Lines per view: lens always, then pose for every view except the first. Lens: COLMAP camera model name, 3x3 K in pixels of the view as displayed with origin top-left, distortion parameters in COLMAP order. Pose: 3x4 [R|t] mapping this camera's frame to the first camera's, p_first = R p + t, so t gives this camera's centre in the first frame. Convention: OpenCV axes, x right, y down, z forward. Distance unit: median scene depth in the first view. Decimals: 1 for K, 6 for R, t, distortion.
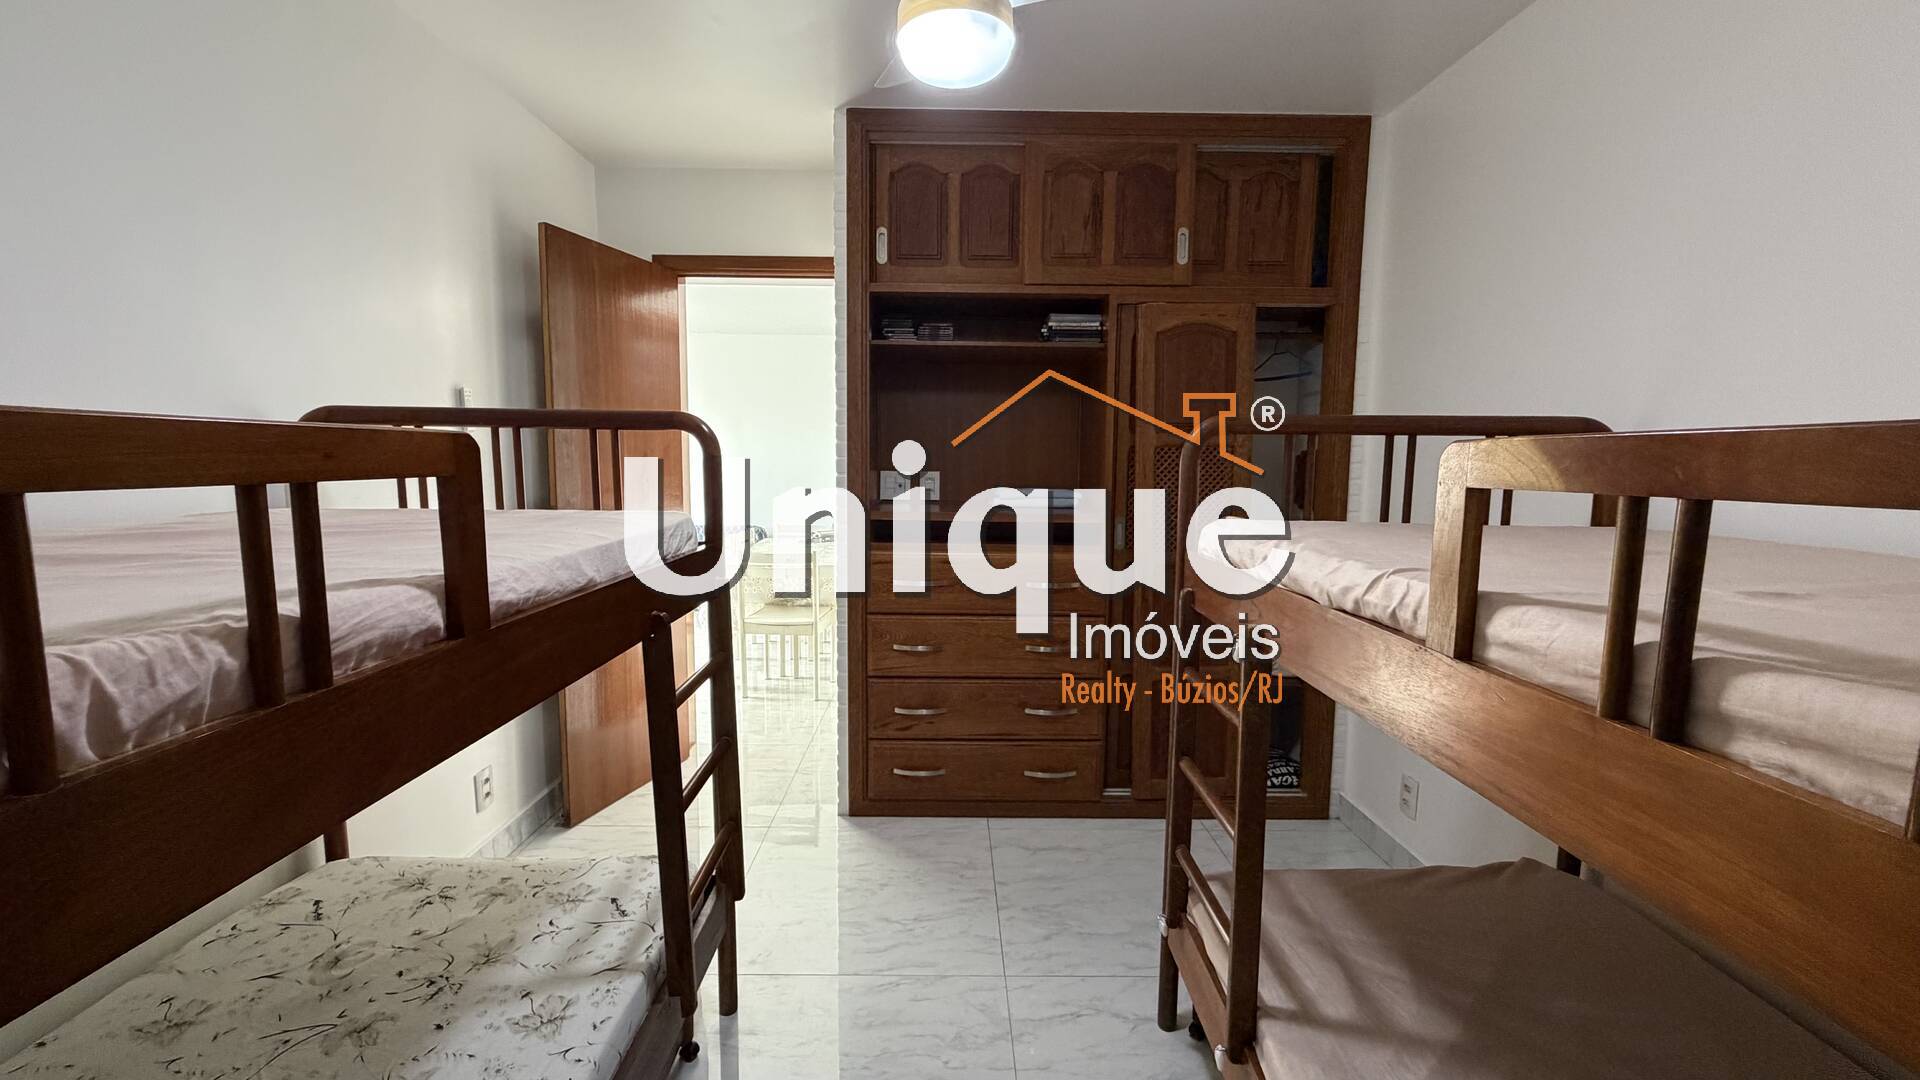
lens RADIAL K [[766.2, 0, 954.1], [0, 766.2, 540.5], [0, 0, 1]] dist [0.002187, 0.000508]
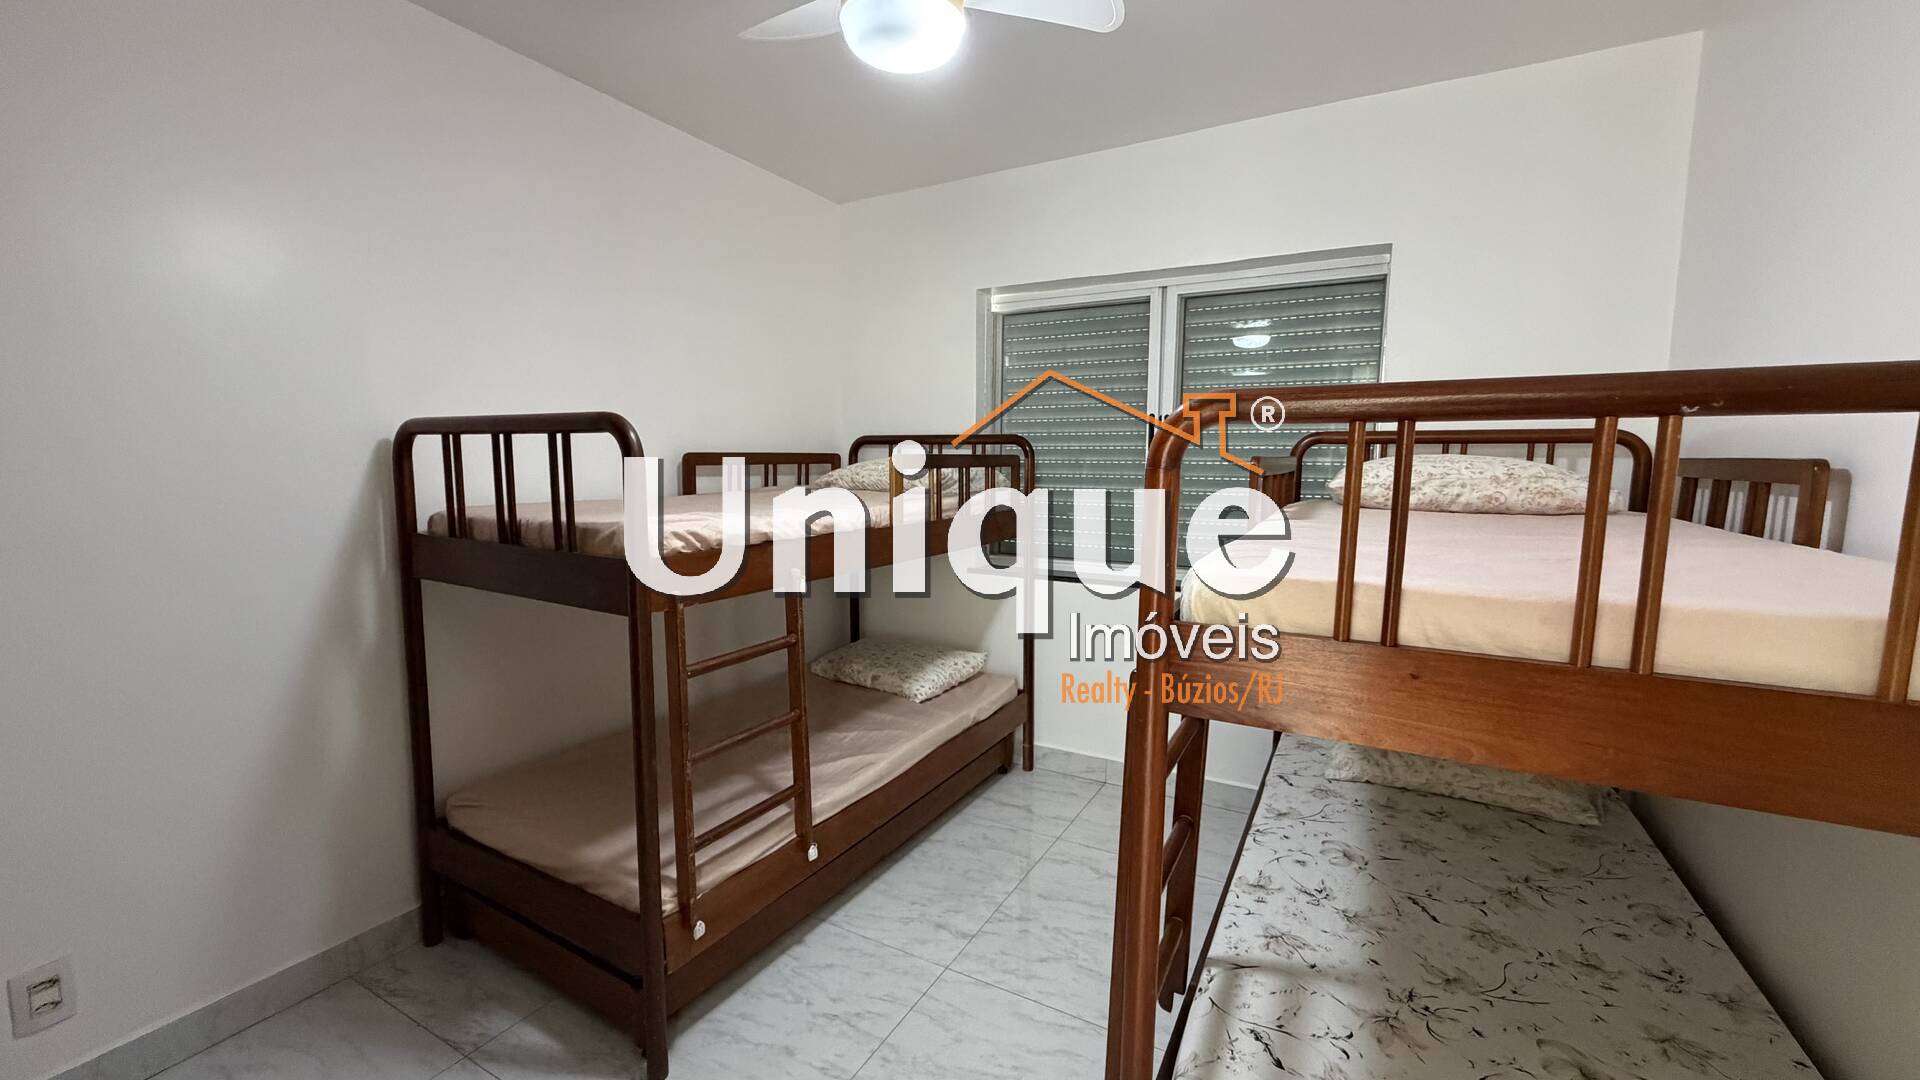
lens RADIAL K [[766.2, 0, 954.1], [0, 766.2, 540.5], [0, 0, 1]] dist [0.002187, 0.000508]
pose [[-0.870051, -0.079189, 0.486560, -0.590103], [0.029737, 0.976785, 0.212149, -0.235750], [-0.492064, 0.199050, -0.847497, 2.026881]]
